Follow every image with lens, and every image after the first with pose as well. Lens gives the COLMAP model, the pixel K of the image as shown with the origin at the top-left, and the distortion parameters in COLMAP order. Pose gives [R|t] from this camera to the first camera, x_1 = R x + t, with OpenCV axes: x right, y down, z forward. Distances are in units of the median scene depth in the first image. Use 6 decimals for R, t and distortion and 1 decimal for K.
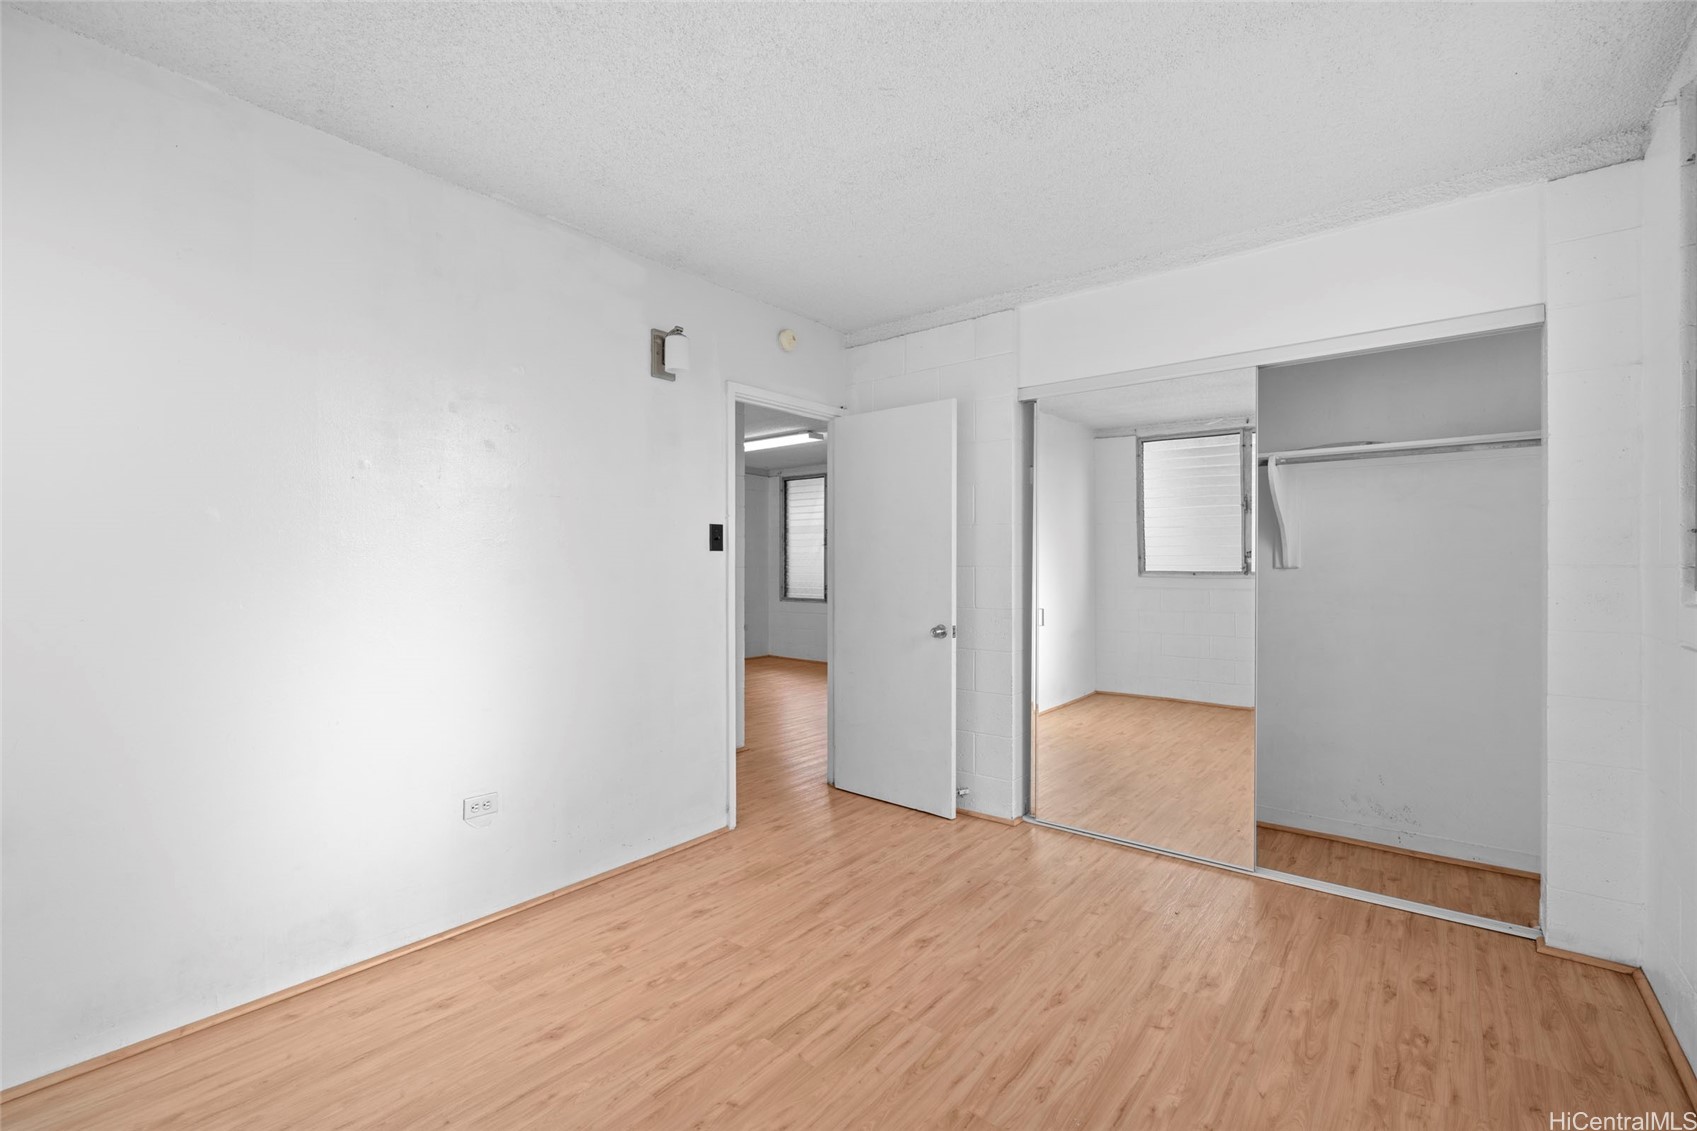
lens RADIAL K [[732.3, 0, 853.6], [0, 732.3, 567.0], [0, 0, 1]] dist [-0.000493, -0.000020]
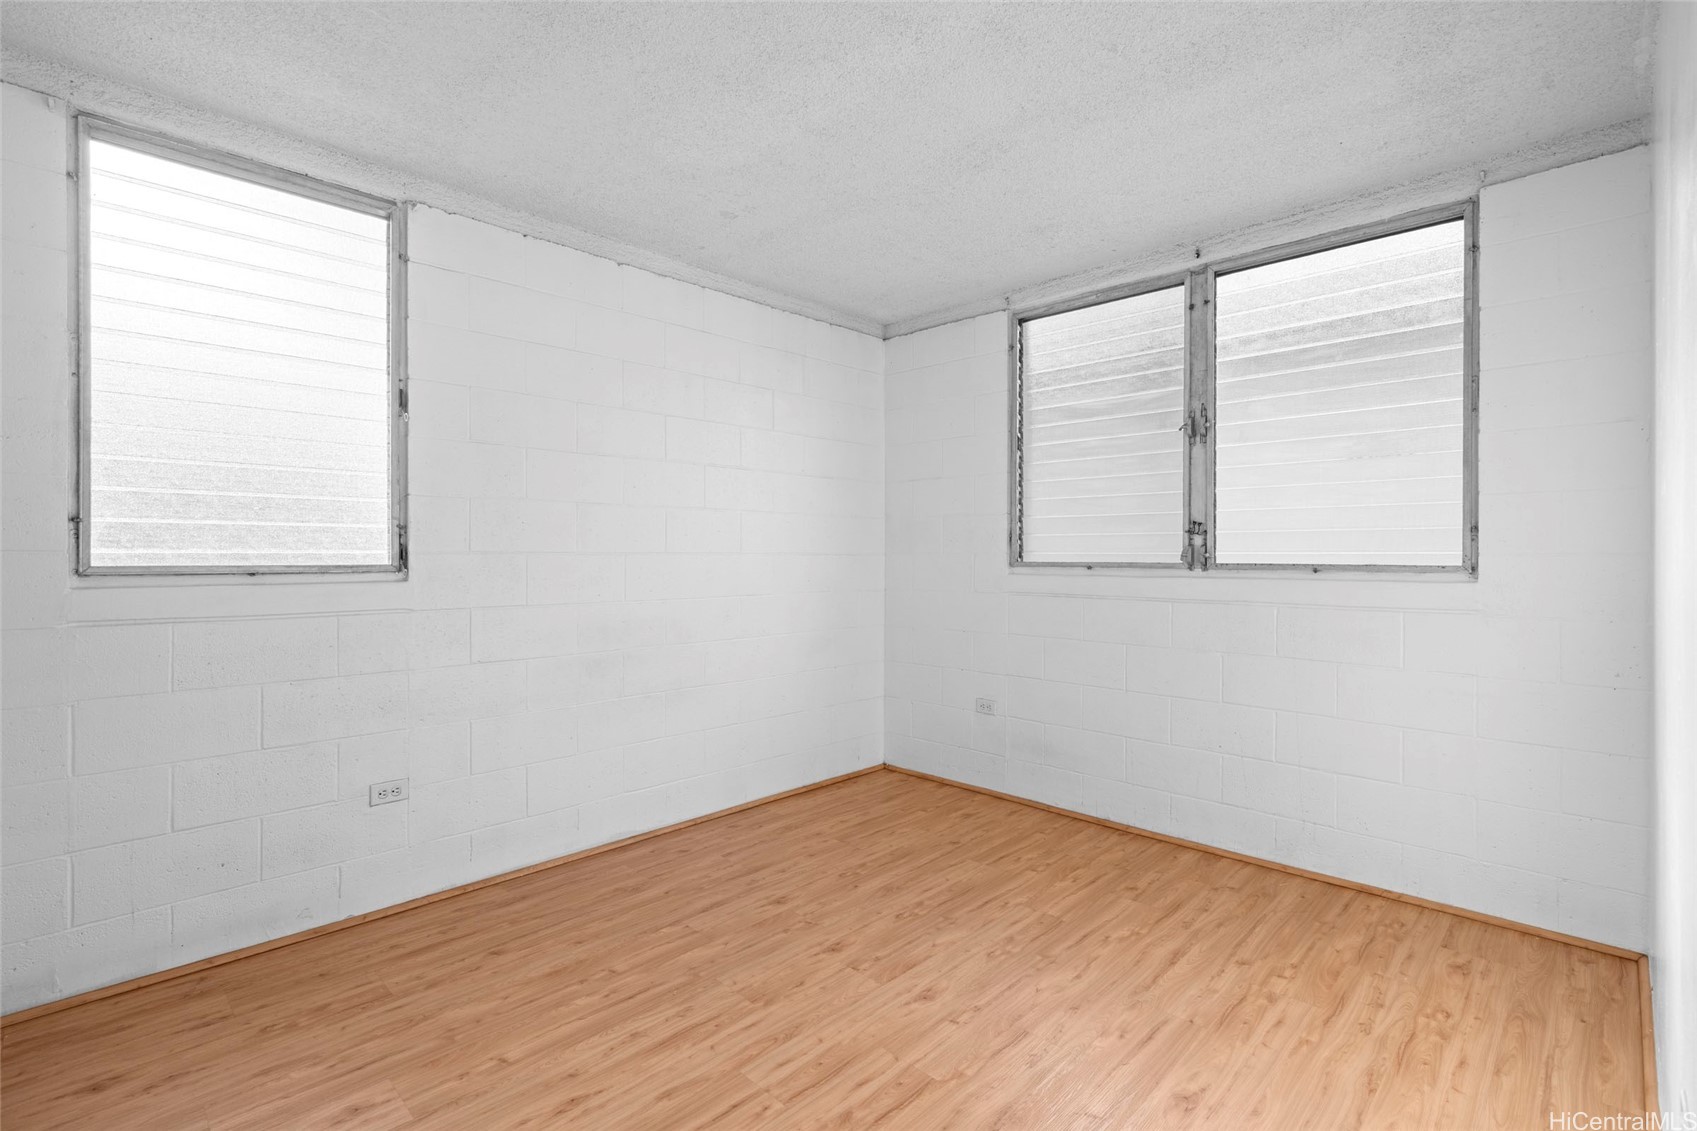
lens RADIAL K [[774.1, 0, 851.9], [0, 774.1, 561.7], [0, 0, 1]] dist [-0.001176, 0.000937]
pose [[-0.995119, -0.001662, 0.098668, -0.110580], [-0.001117, 0.999984, 0.005578, 0.005314], [-0.098676, 0.005441, -0.995105, 1.957926]]
